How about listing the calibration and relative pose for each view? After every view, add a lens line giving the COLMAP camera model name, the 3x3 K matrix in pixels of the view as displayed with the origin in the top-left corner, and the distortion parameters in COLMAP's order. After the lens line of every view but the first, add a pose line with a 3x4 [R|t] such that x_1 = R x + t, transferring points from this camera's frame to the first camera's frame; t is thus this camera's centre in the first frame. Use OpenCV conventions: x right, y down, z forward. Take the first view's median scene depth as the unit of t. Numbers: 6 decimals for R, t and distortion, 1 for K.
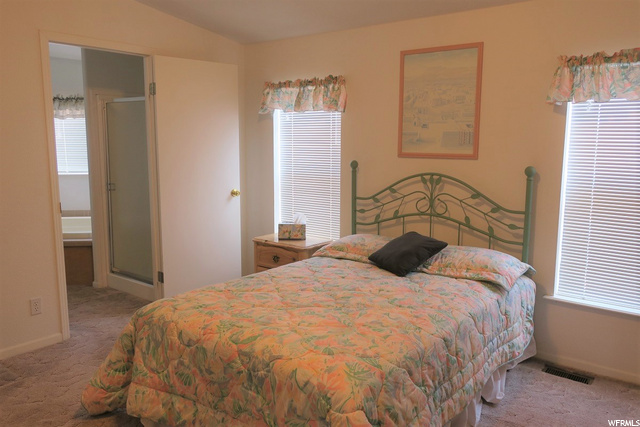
lens RADIAL K [[502.4, 0, 320.0], [0, 502.4, 213.5], [0, 0, 1]] dist [0.002994, -0.001829]
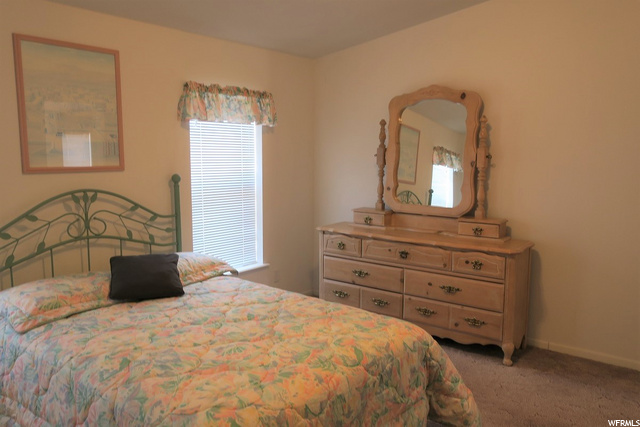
lens RADIAL K [[502.4, 0, 320.0], [0, 502.4, 213.5], [0, 0, 1]] dist [0.002994, -0.001829]
pose [[0.011222, -0.134122, 0.990901, -0.683552], [0.139761, 0.981447, 0.131259, -0.104352], [-0.990122, 0.137017, 0.029758, 0.626693]]
